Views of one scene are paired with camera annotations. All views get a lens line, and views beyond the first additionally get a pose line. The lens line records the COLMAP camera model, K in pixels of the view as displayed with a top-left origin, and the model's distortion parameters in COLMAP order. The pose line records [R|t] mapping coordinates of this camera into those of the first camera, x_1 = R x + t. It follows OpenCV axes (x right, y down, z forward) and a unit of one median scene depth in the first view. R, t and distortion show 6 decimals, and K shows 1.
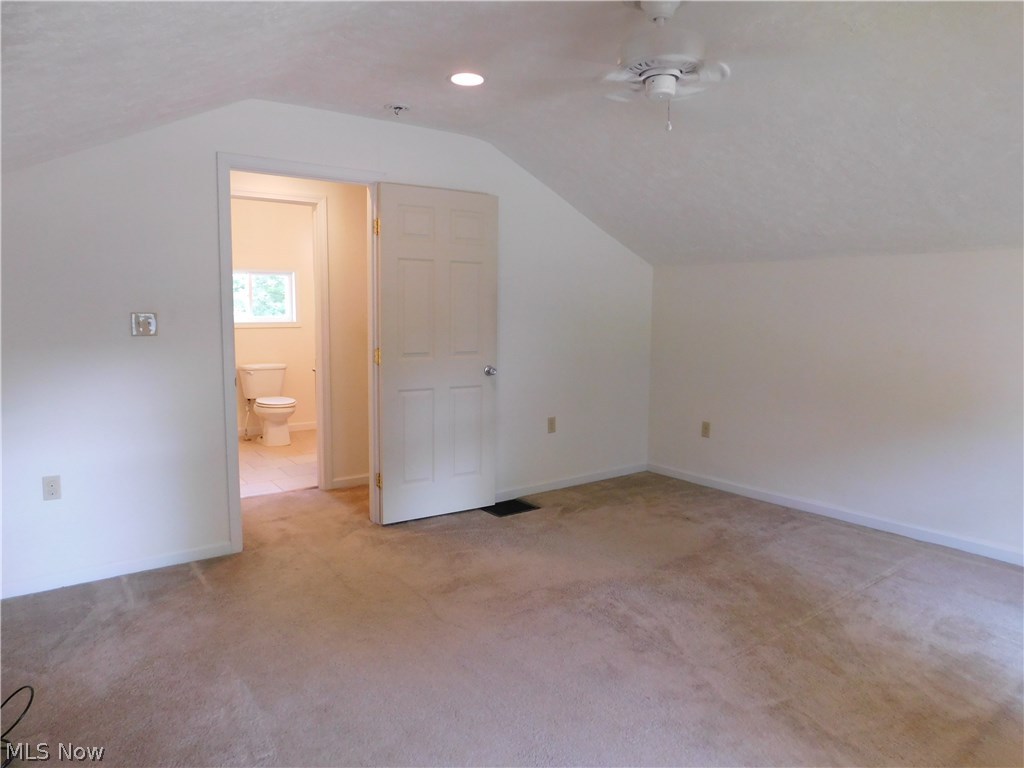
lens RADIAL K [[680.0, 0, 511.0], [0, 680.0, 384.9], [0, 0, 1]] dist [-0.033926, 0.001719]
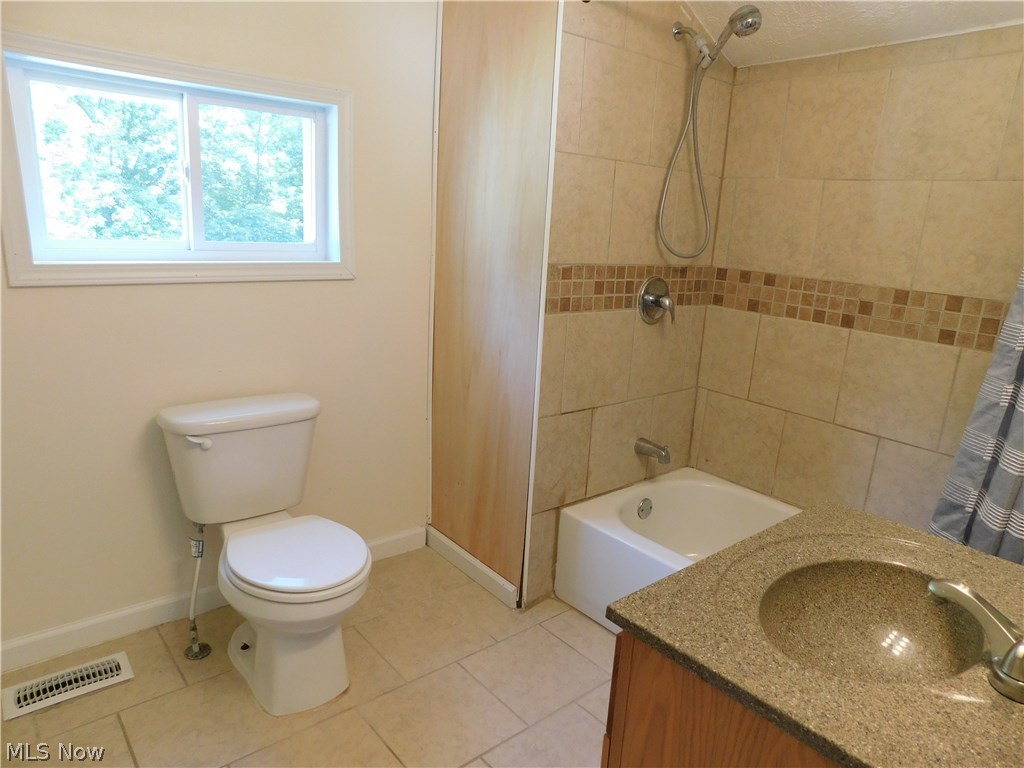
lens RADIAL K [[680.0, 0, 513.6], [0, 680.0, 385.0], [0, 0, 1]] dist [-0.033926, 0.001719]
pose [[0.996897, 0.021660, 0.075675, -0.265304], [-0.030357, 0.992815, 0.115744, -0.077766], [-0.072625, -0.117682, 0.990392, 0.682641]]
